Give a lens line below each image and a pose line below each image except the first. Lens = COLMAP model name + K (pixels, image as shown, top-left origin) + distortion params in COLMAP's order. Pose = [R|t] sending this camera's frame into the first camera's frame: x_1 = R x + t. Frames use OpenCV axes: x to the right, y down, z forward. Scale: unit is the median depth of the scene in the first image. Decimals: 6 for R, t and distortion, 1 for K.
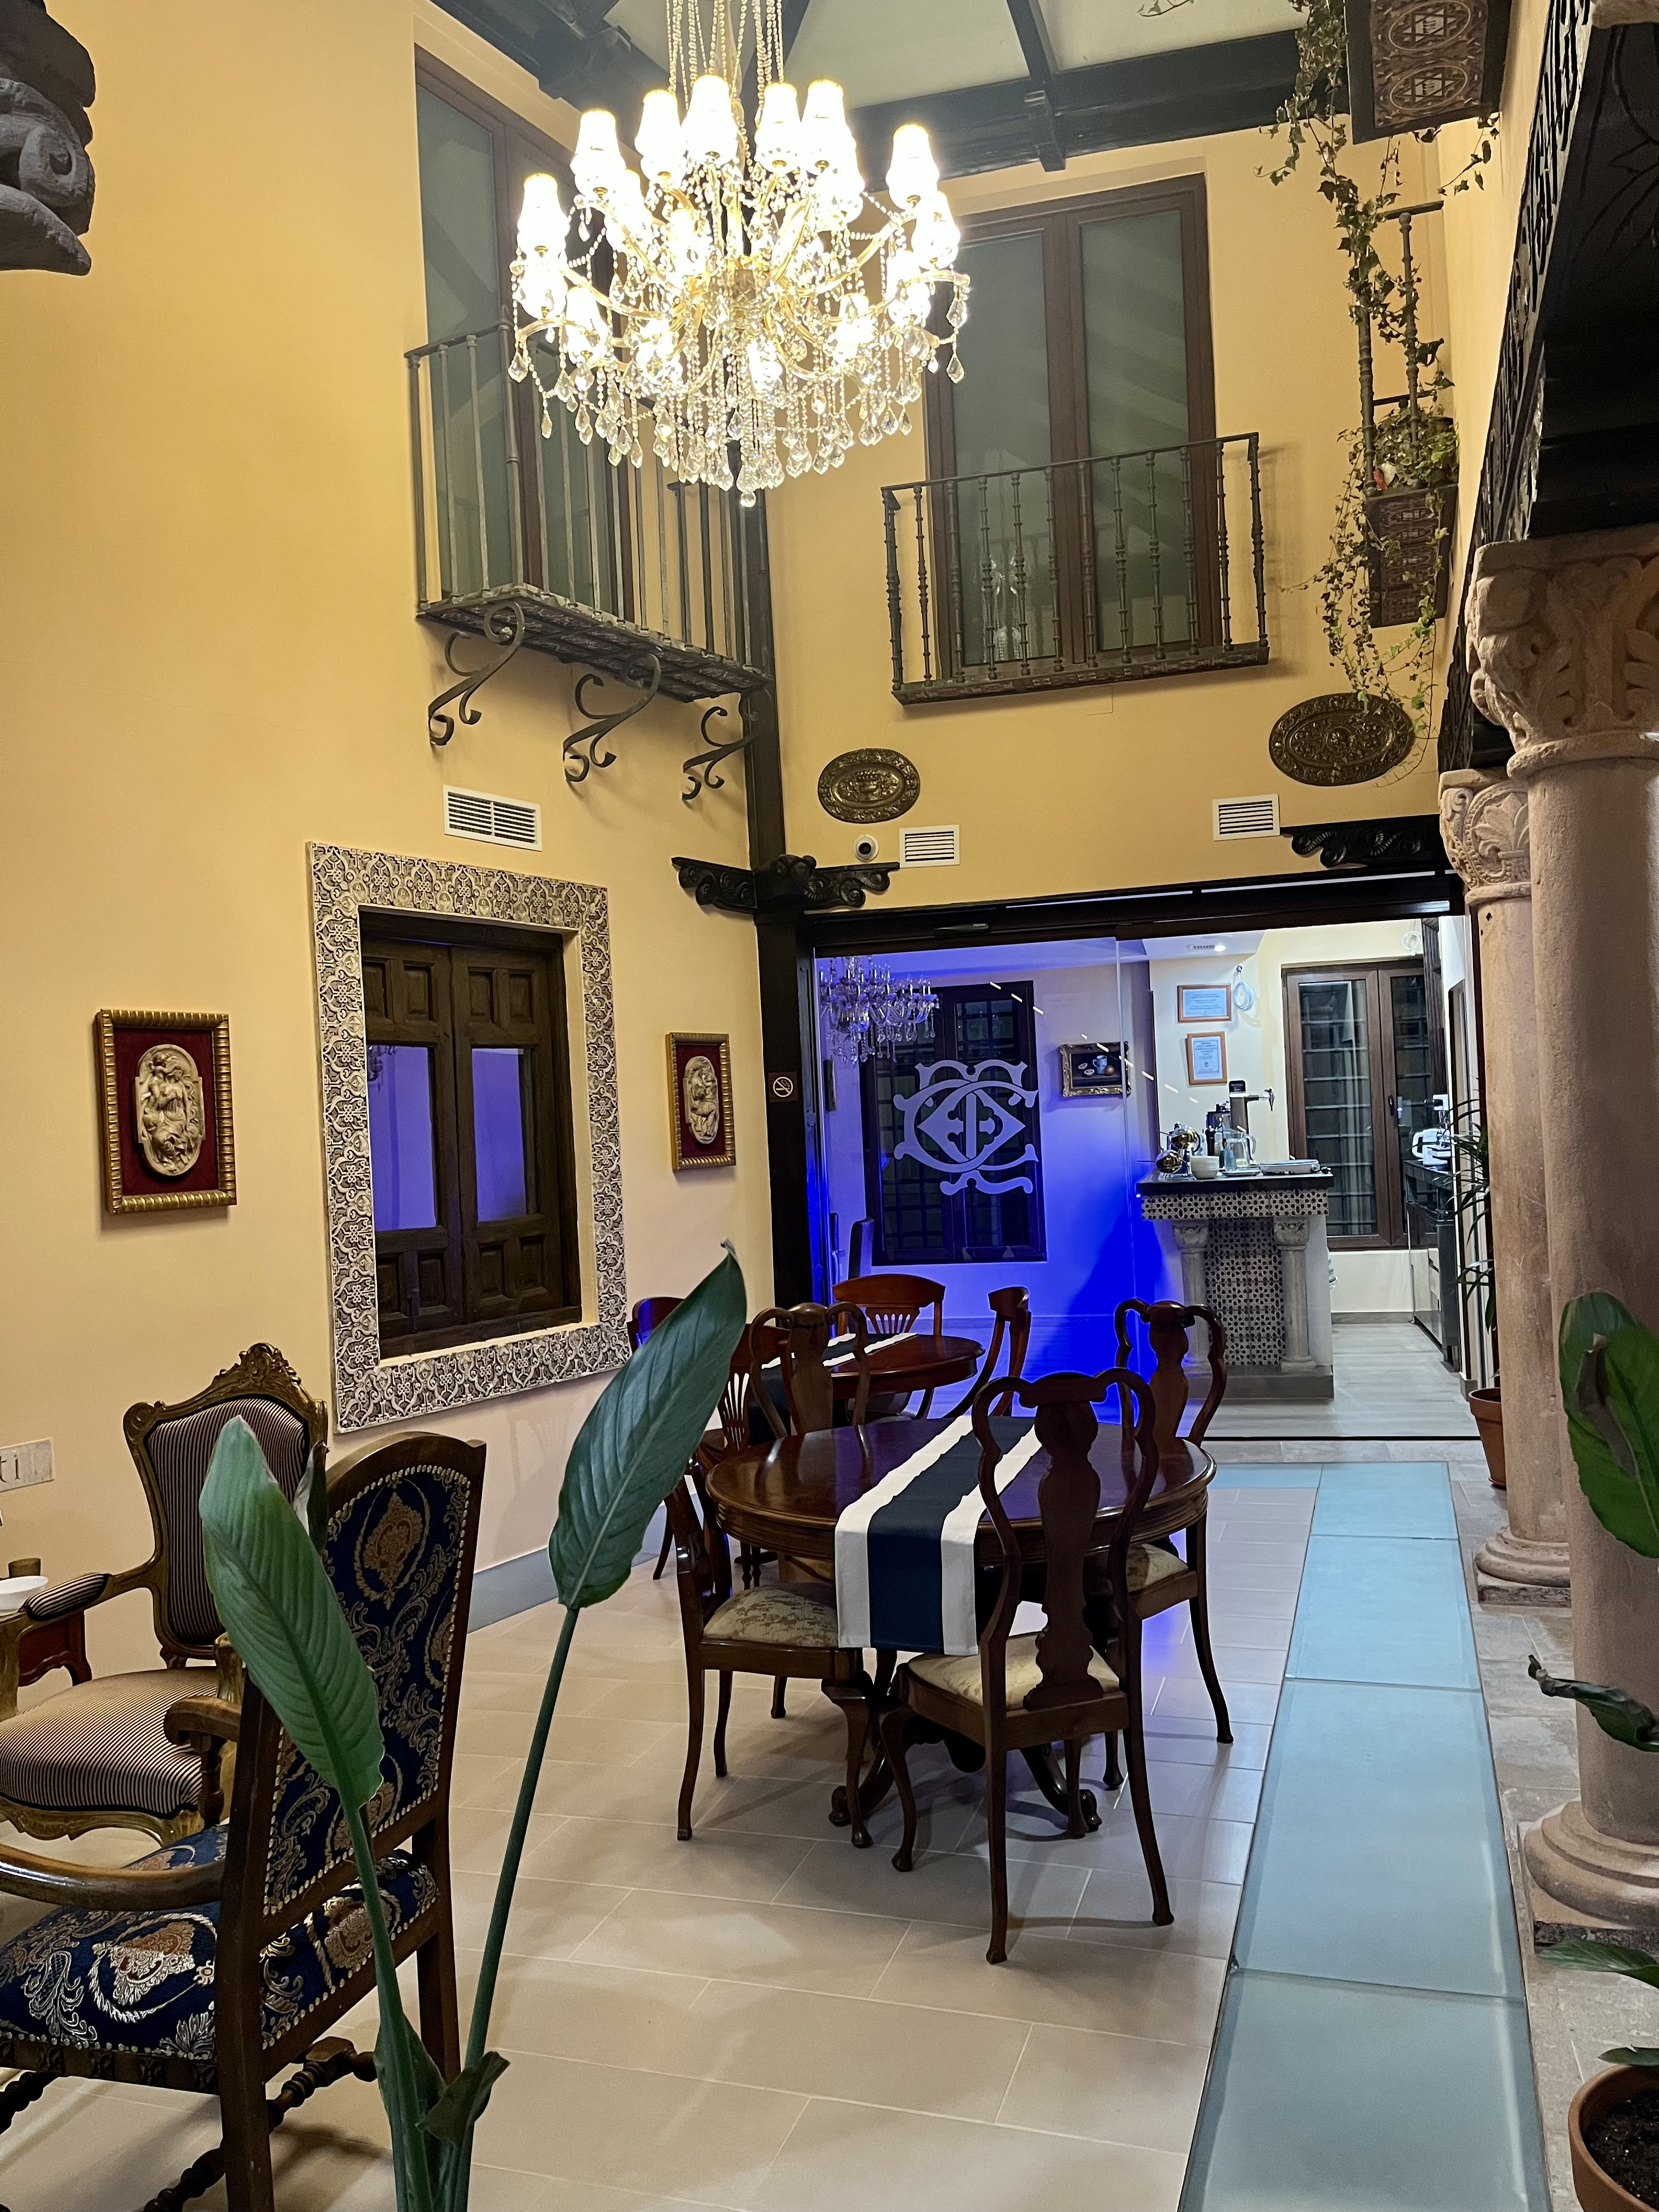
lens RADIAL K [[1675.7, 0, 829.9], [0, 1675.7, 1119.7], [0, 0, 1]] dist [0.078823, -0.099380]
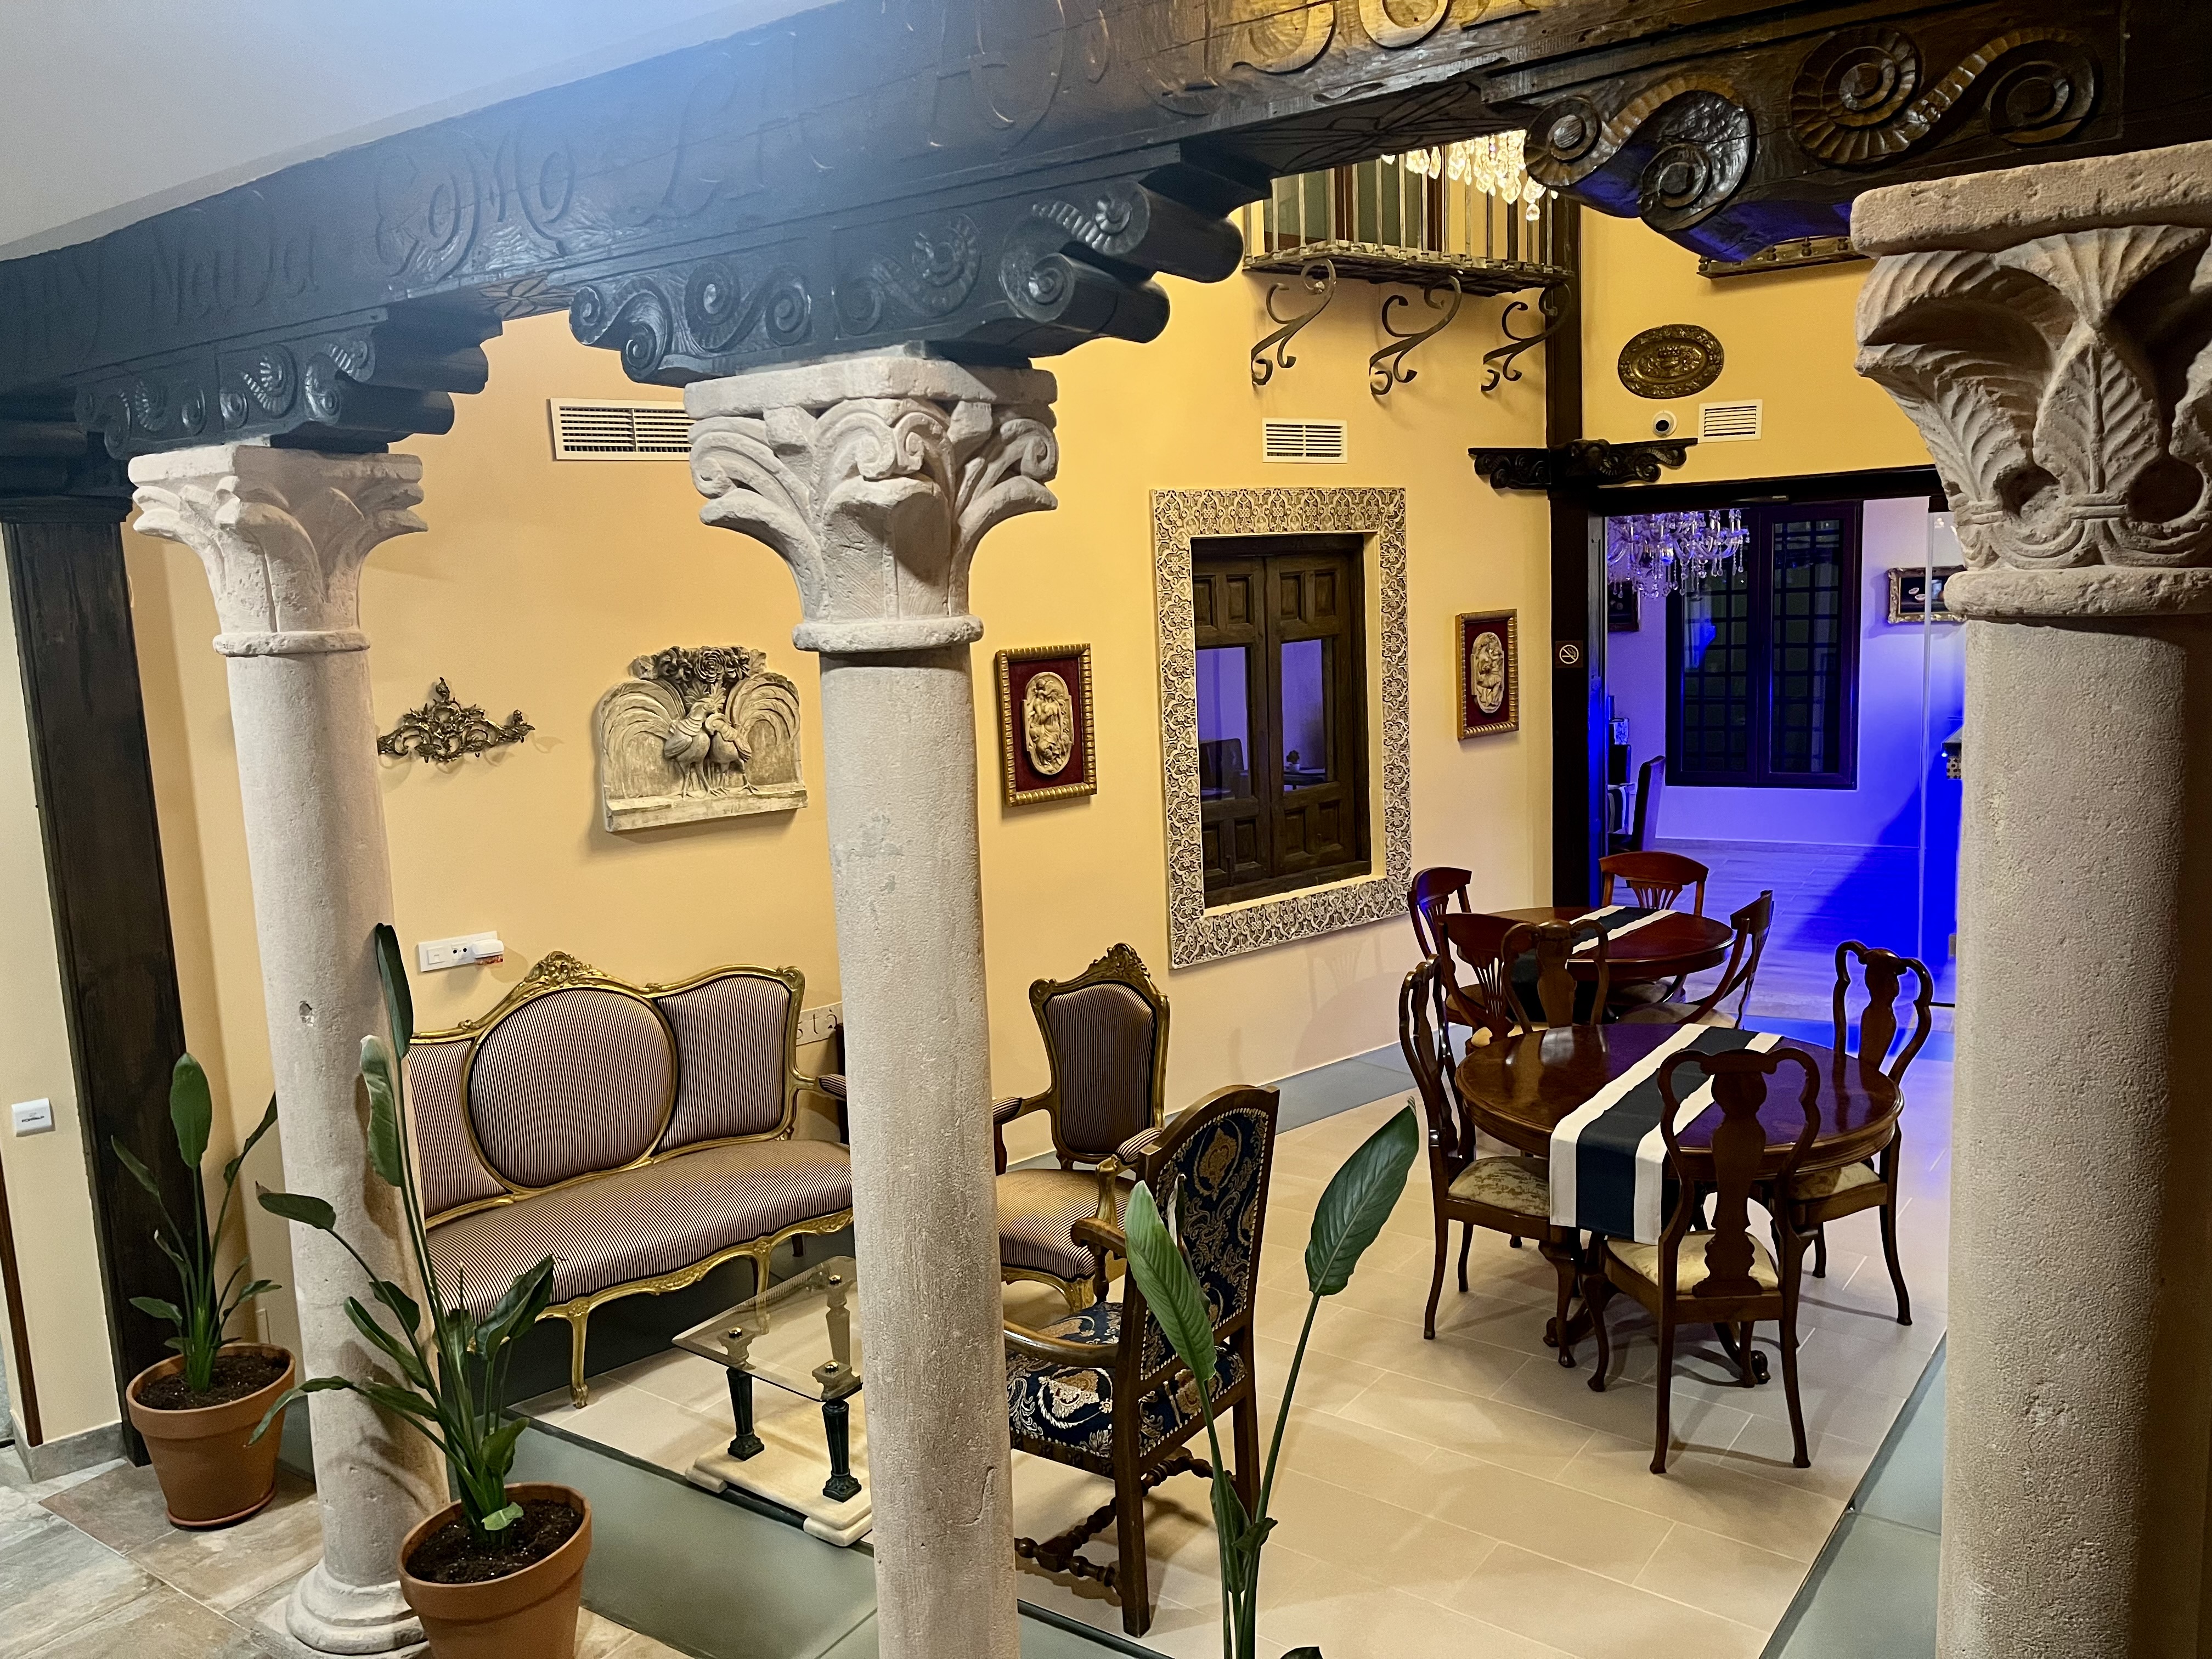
lens RADIAL K [[1675.7, 0, 1088.2], [0, 1675.7, 829.3], [0, 0, 1]] dist [0.078823, -0.099380]
pose [[0.947003, 0.050031, -0.317305, 0.037509], [0.003120, 0.986317, 0.164828, -0.114142], [0.321210, -0.157083, 0.933889, -0.157377]]
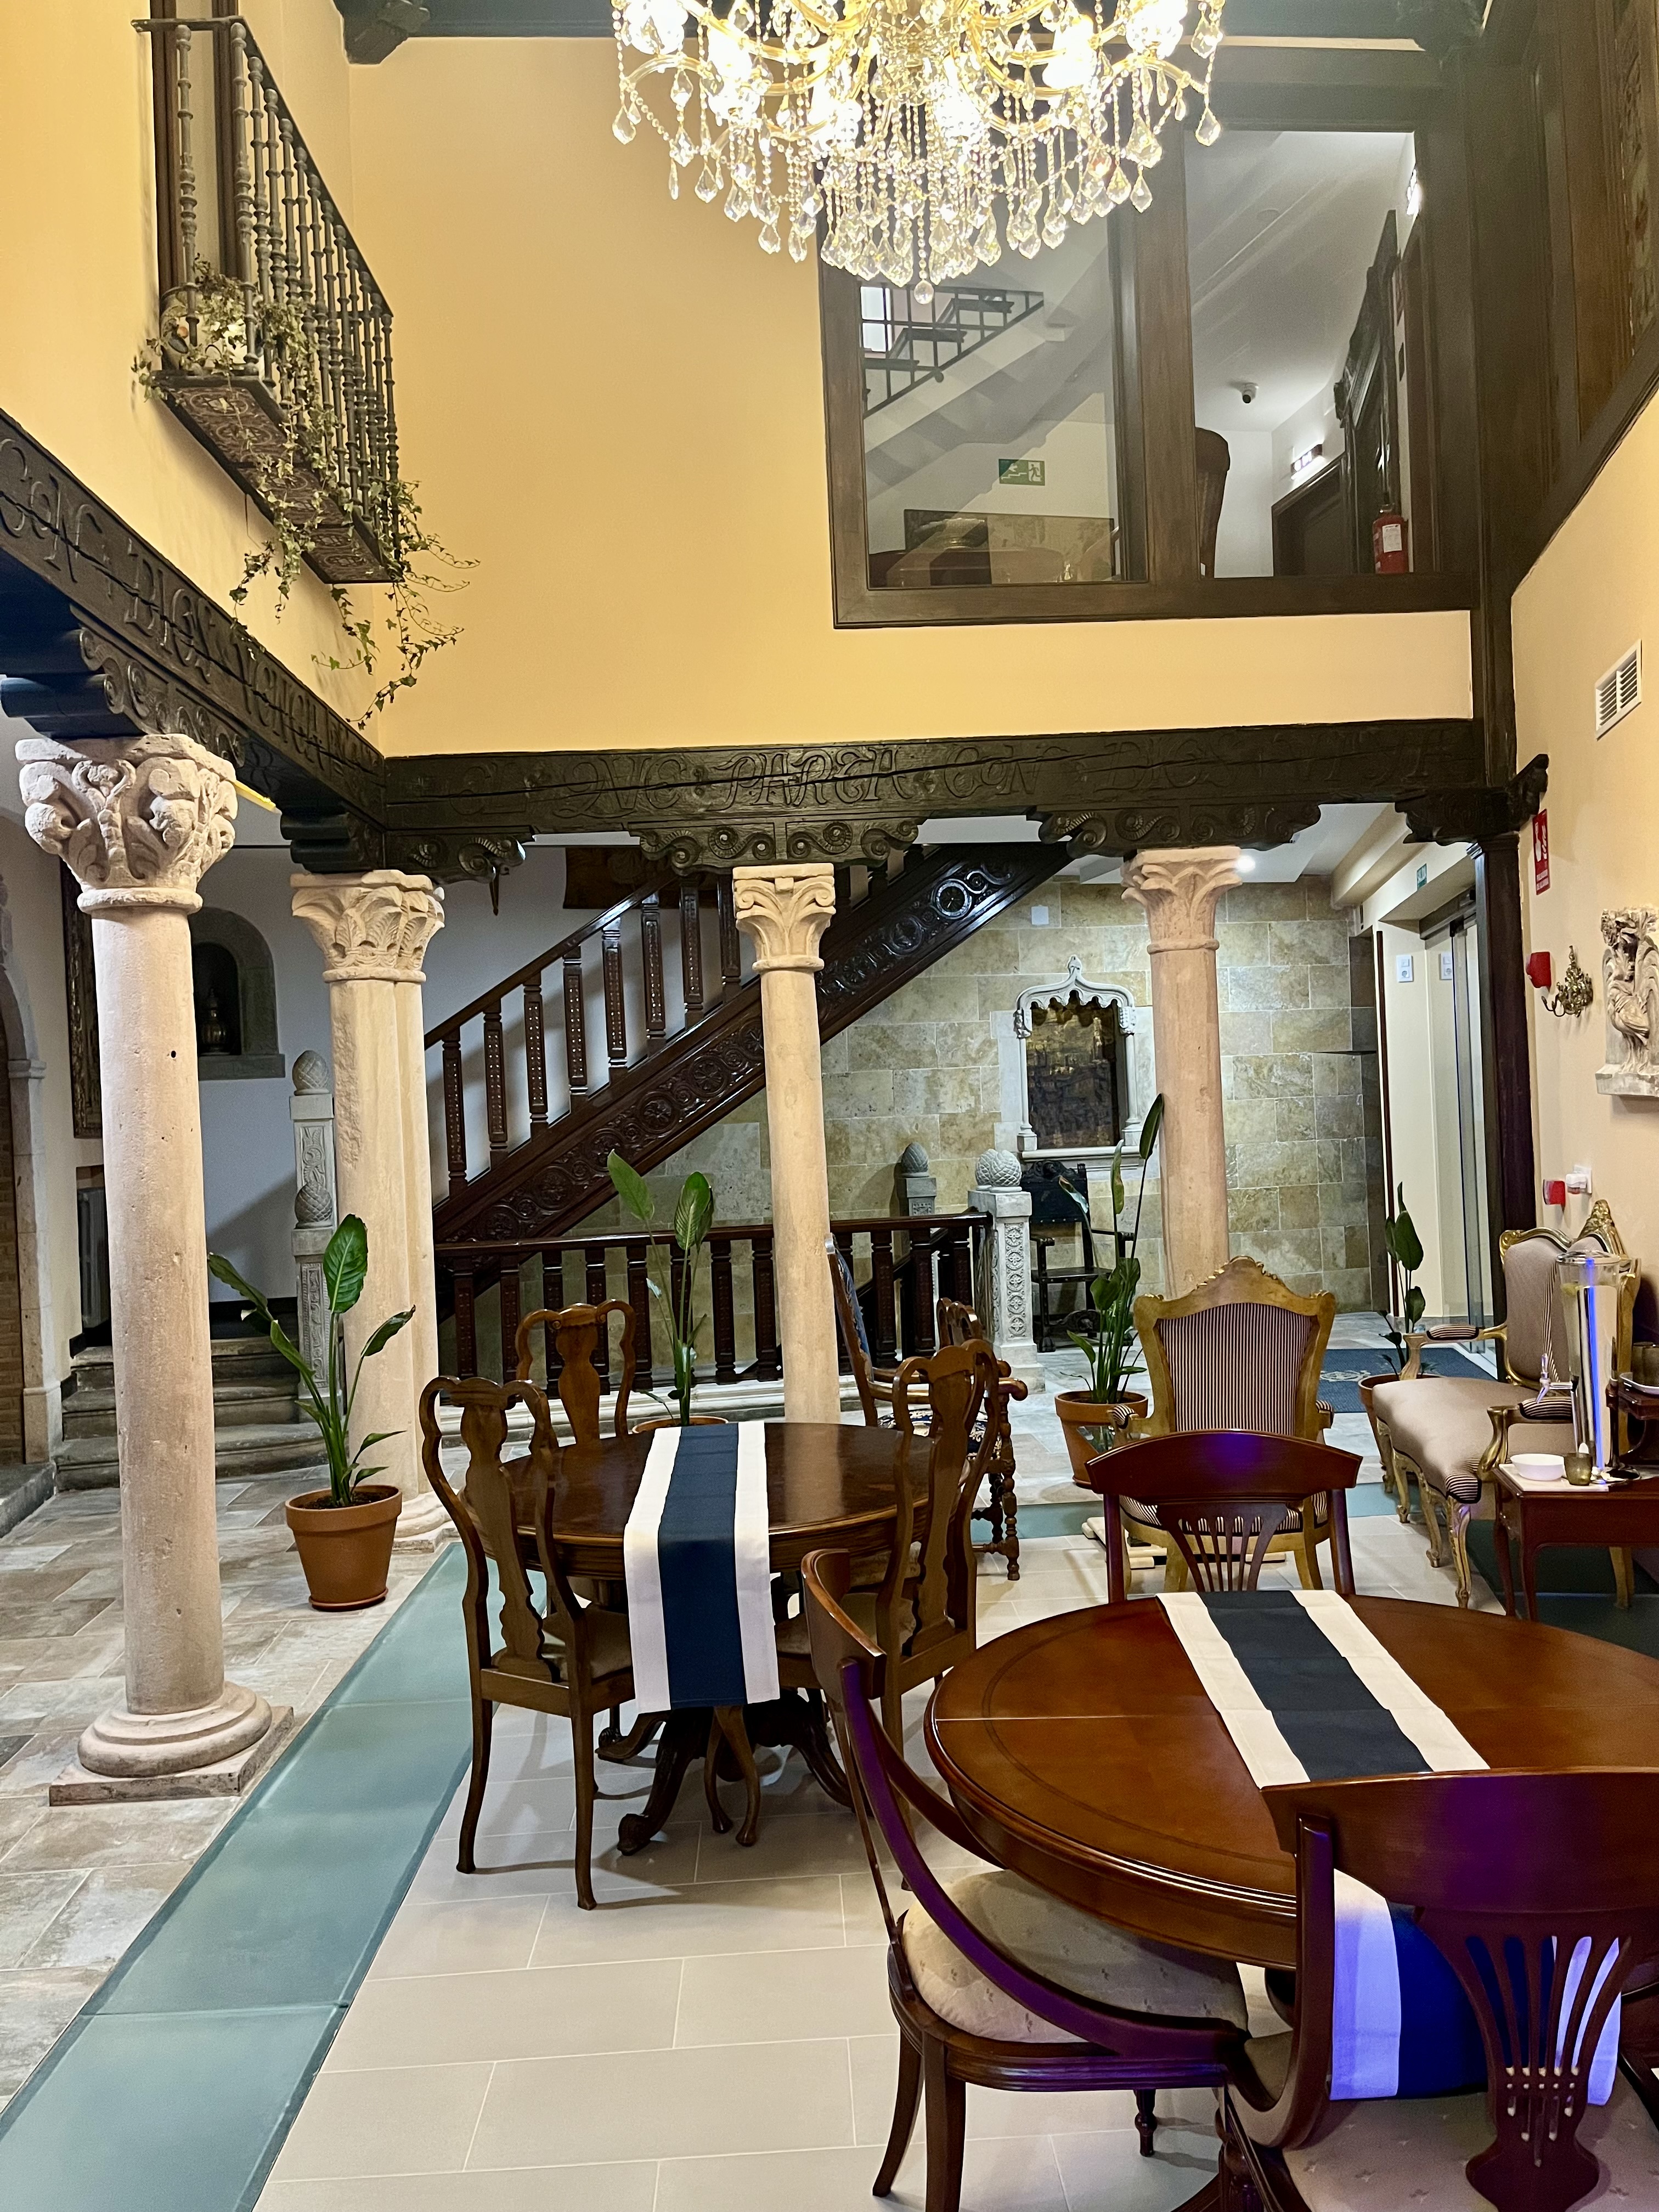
lens RADIAL K [[1670.6, 0, 814.1], [0, 1670.6, 1107.2], [0, 0, 1]] dist [0.087699, -0.116062]
pose [[-0.939734, 0.087601, -0.330494, 0.215437], [0.088711, 0.995988, 0.011756, -0.009823], [0.330198, -0.018270, -0.943735, 1.301872]]
